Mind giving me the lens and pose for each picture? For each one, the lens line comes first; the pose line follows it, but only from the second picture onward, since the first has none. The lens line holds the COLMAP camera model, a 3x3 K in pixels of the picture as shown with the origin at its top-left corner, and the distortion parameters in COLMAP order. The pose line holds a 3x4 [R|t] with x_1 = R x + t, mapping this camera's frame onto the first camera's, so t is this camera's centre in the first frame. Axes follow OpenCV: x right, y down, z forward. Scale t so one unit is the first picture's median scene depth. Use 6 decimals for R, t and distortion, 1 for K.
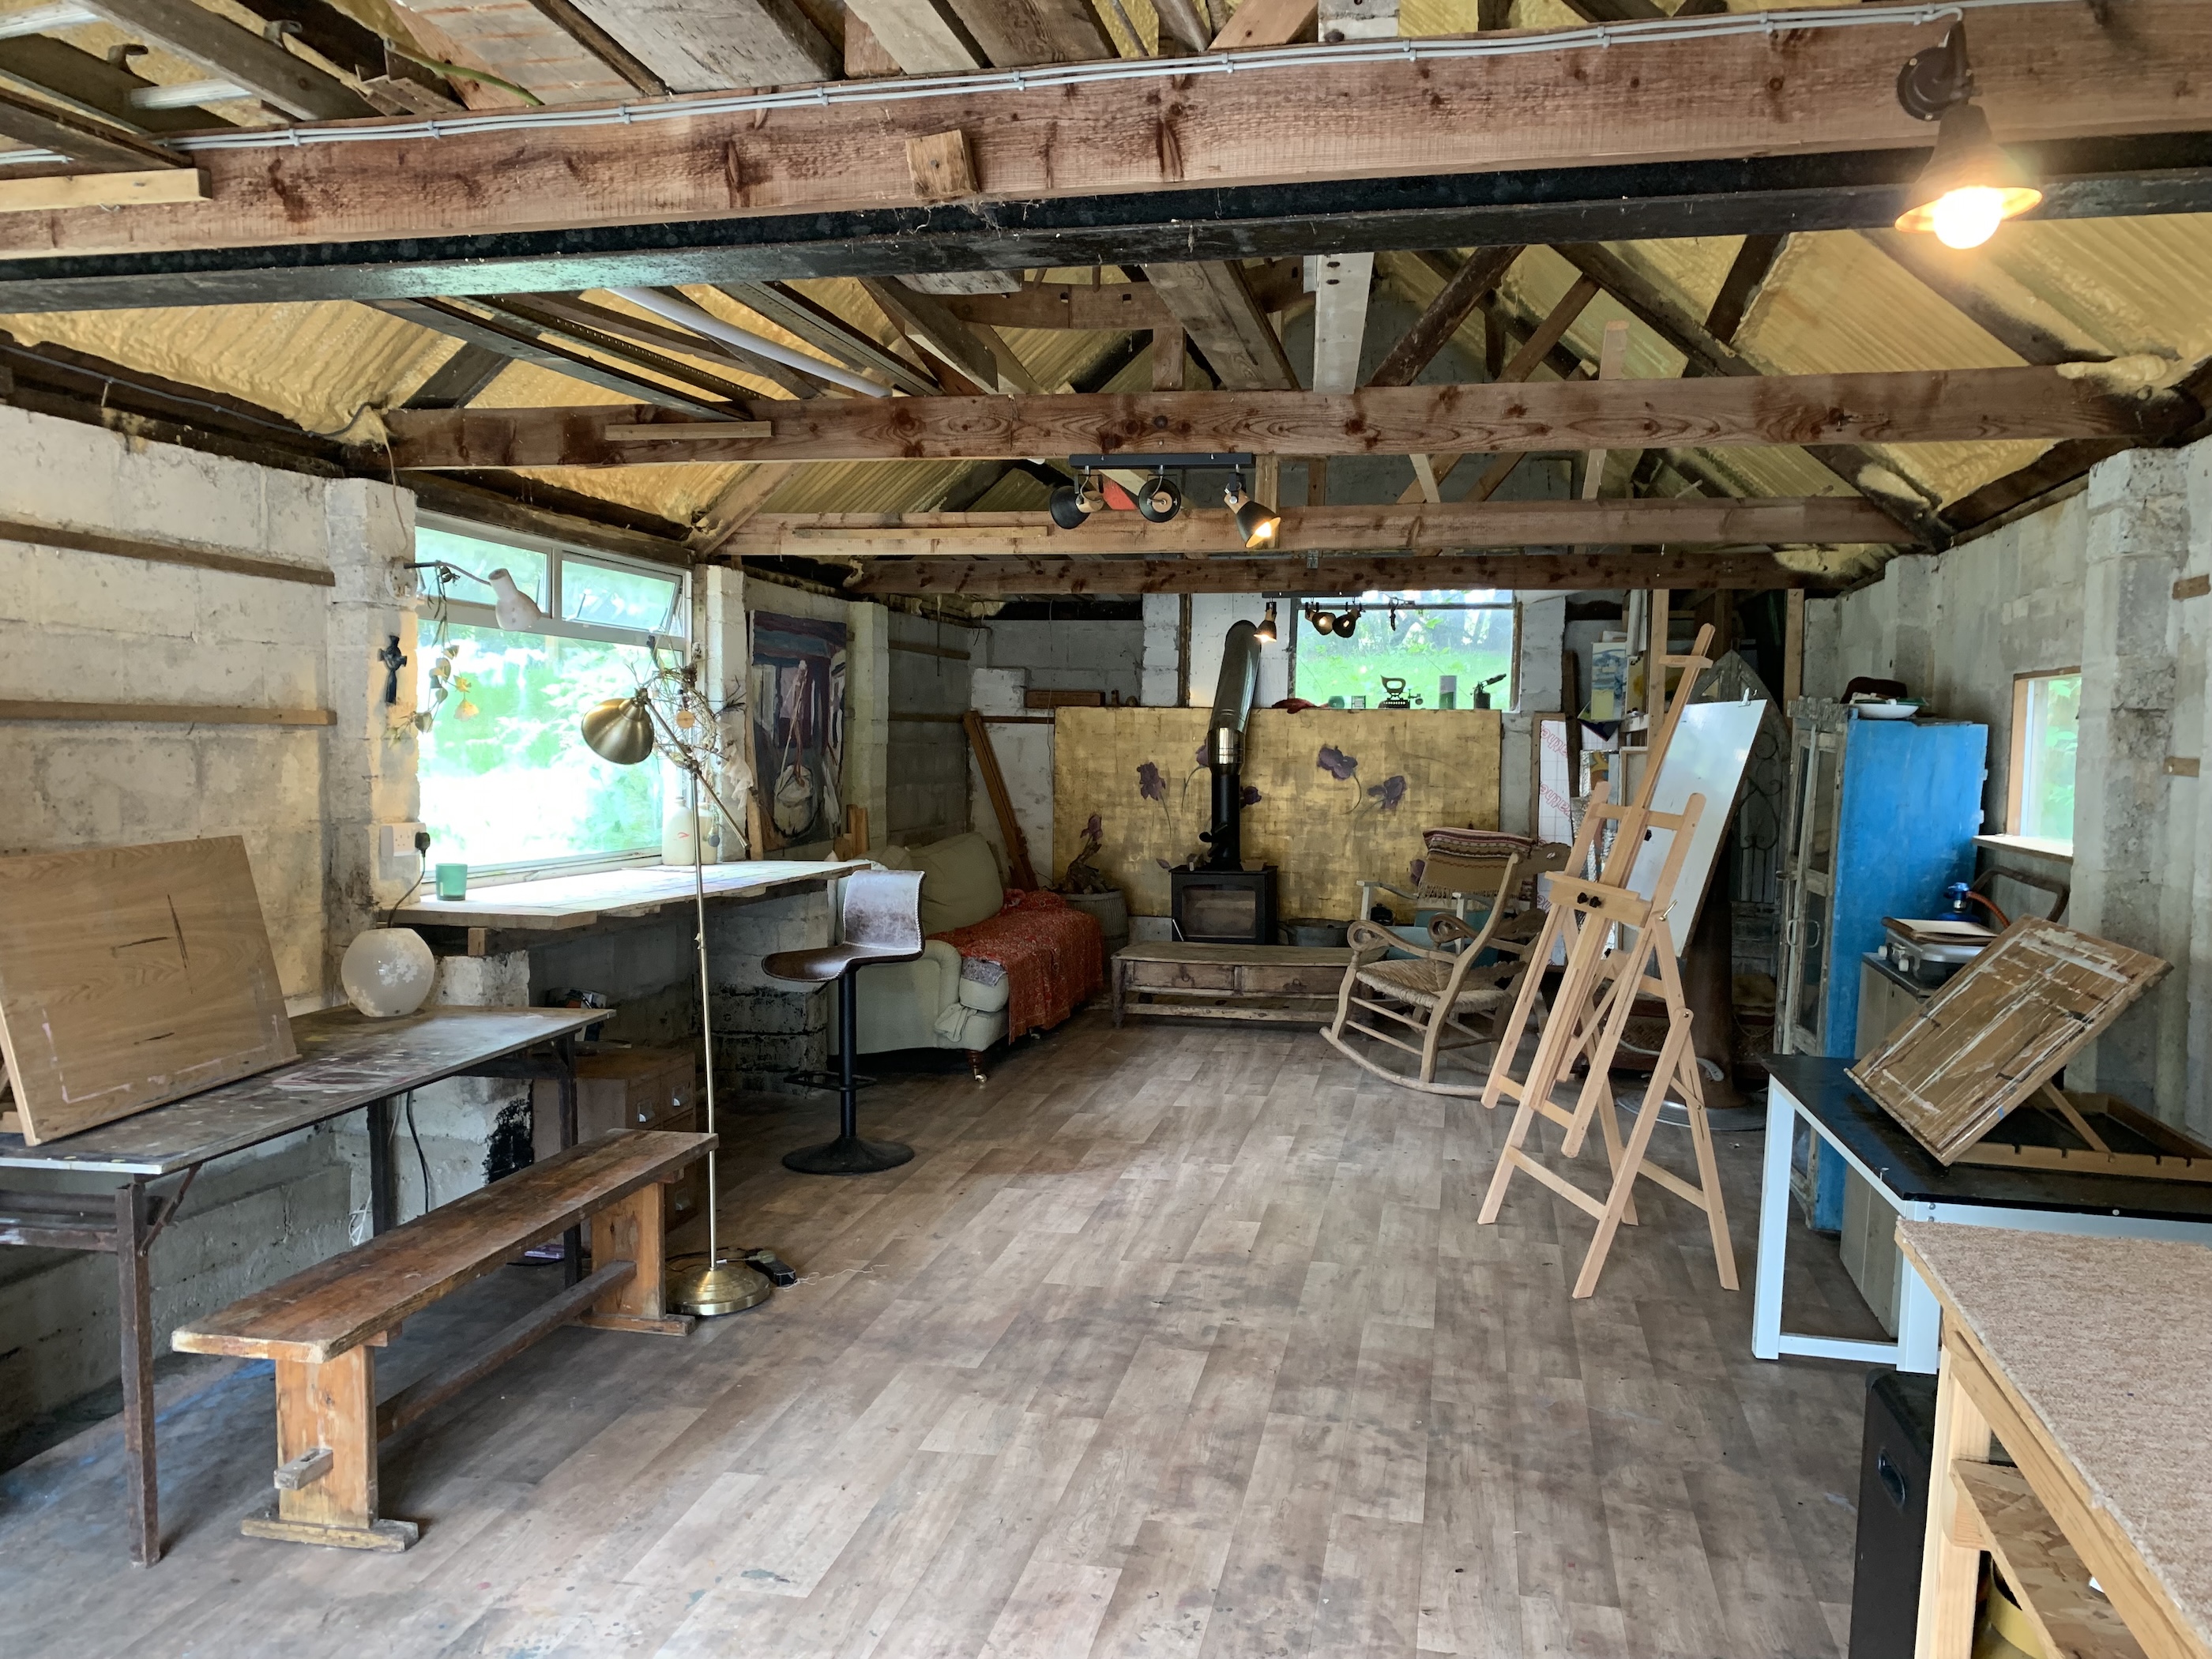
lens RADIAL K [[1643.3, 0, 1113.0], [0, 1643.3, 825.3], [0, 0, 1]] dist [0.006377, -0.003310]
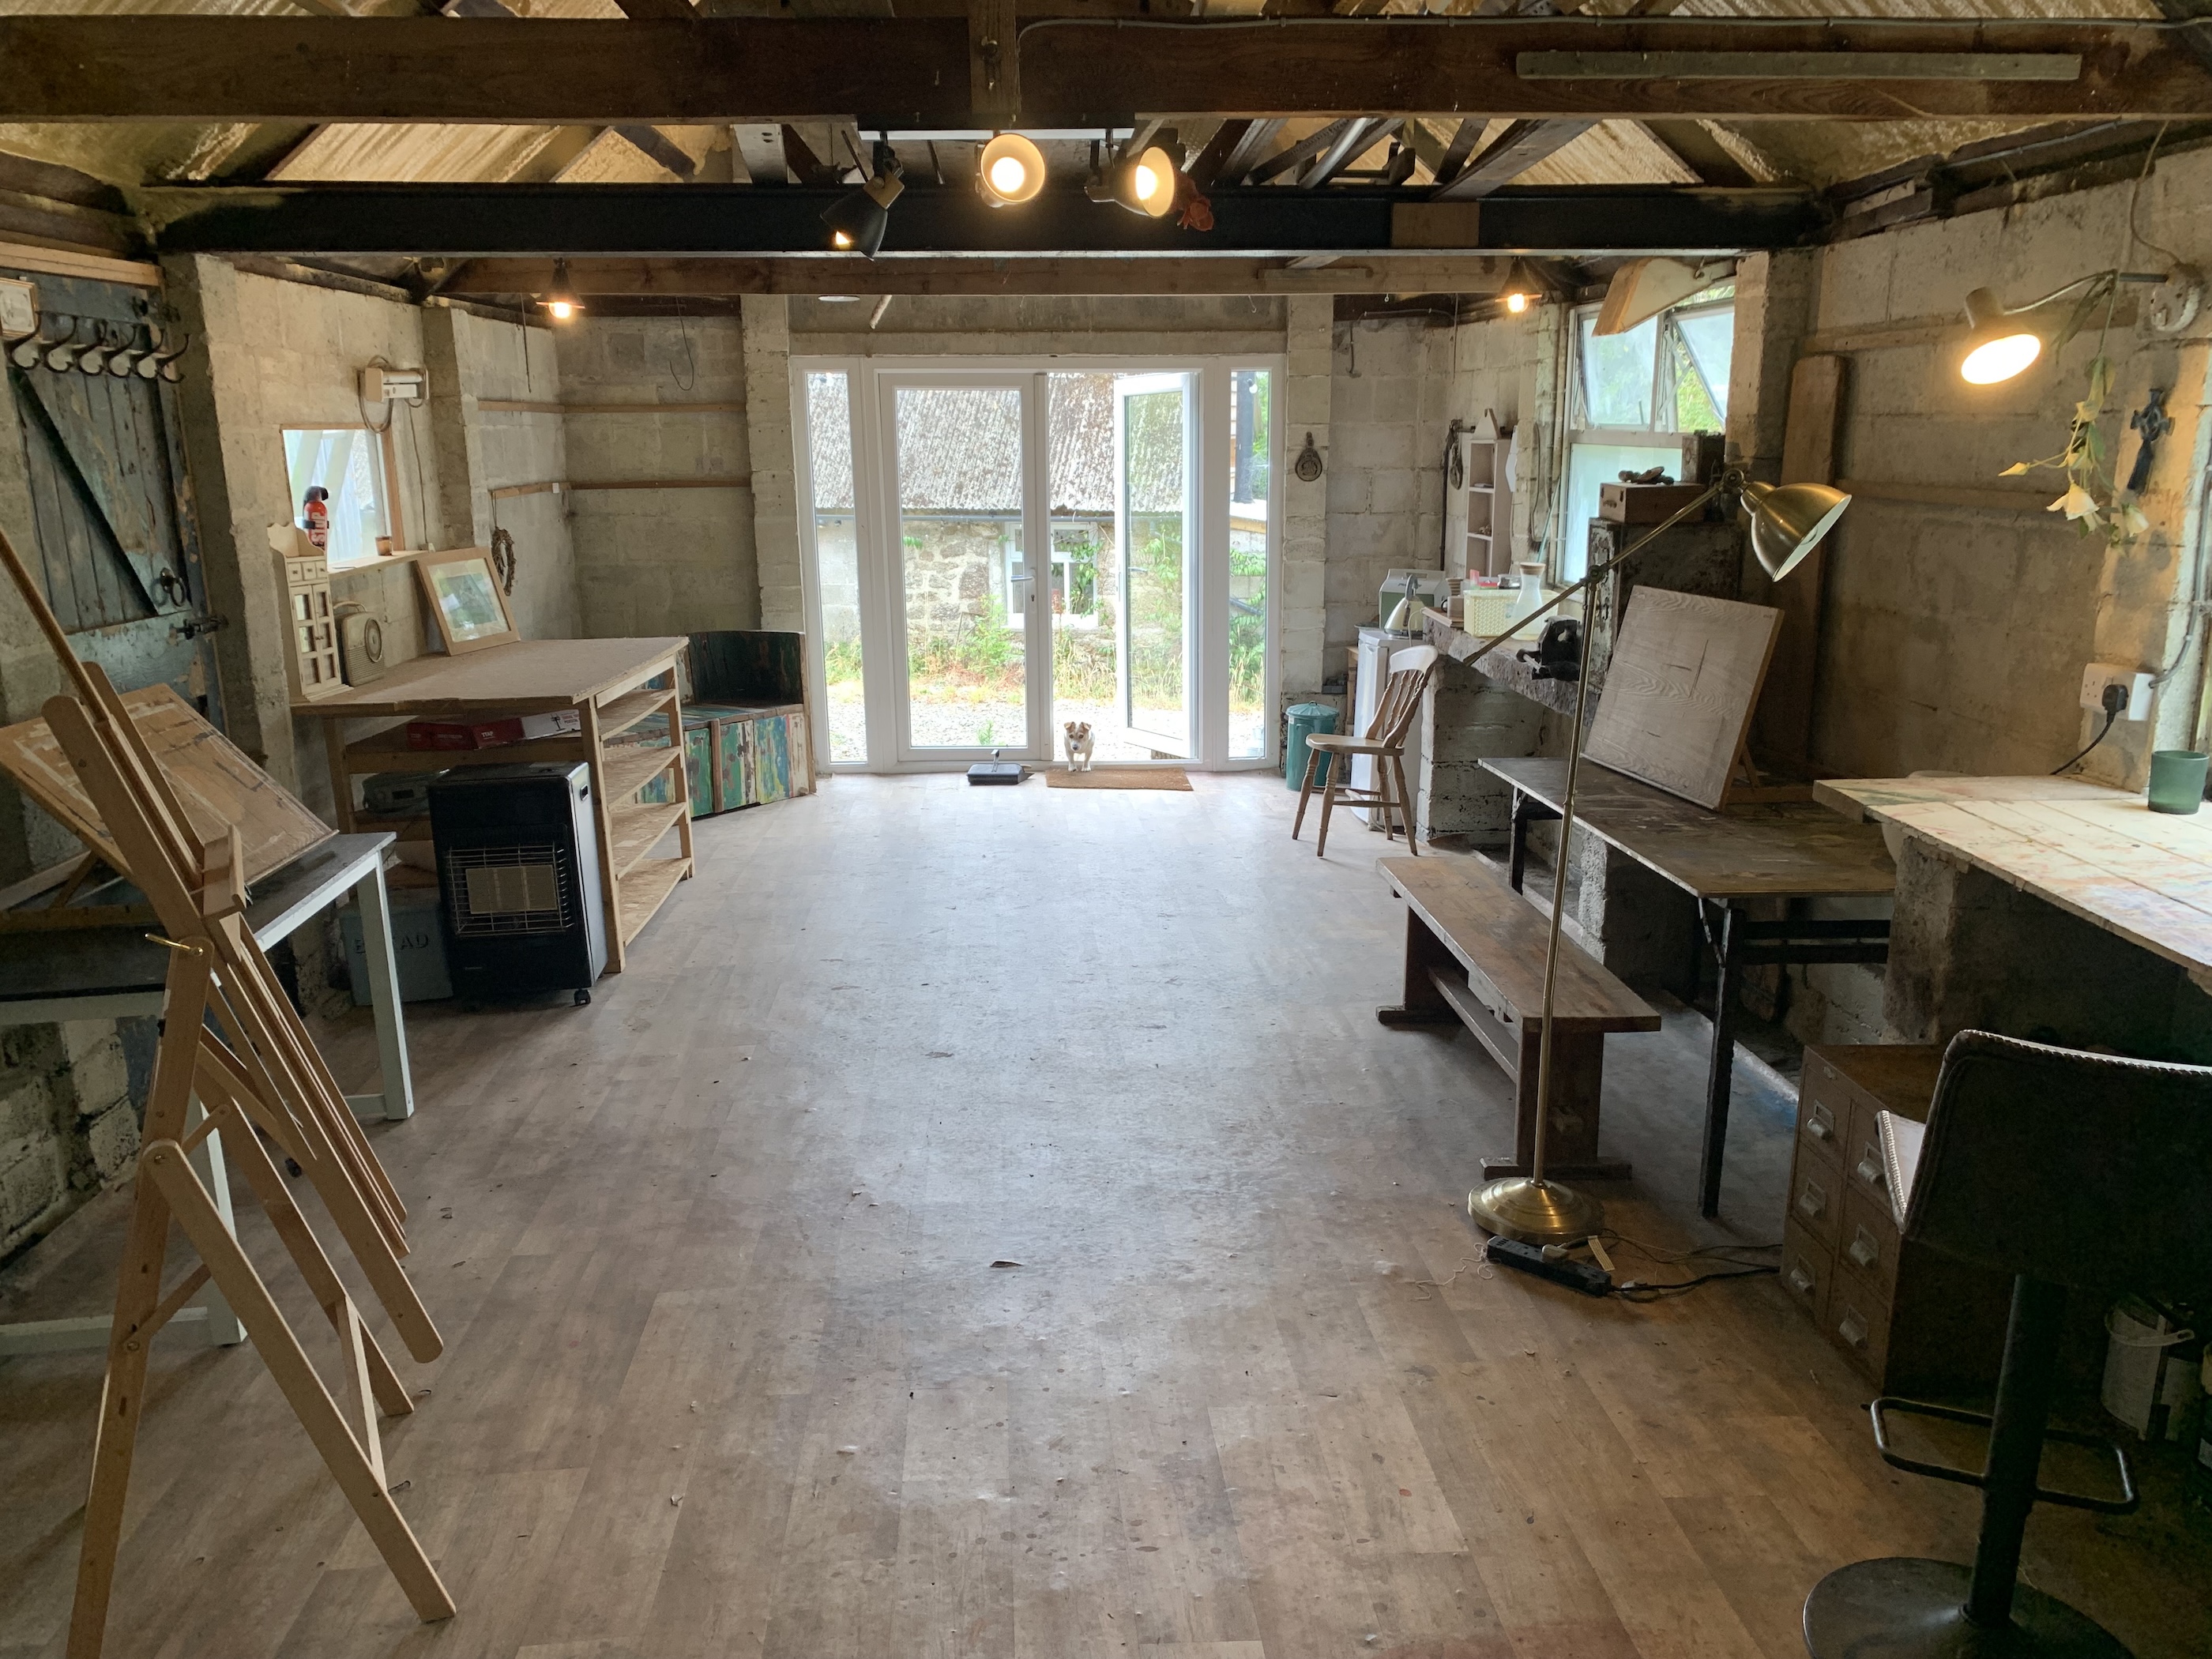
lens RADIAL K [[1643.3, 0, 1113.0], [0, 1643.3, 825.3], [0, 0, 1]] dist [0.006377, -0.003310]
pose [[-0.957845, 0.062023, -0.280511, 0.091006], [-0.019026, 0.960578, 0.277359, -0.064741], [0.286655, 0.271003, -0.918905, 0.817054]]
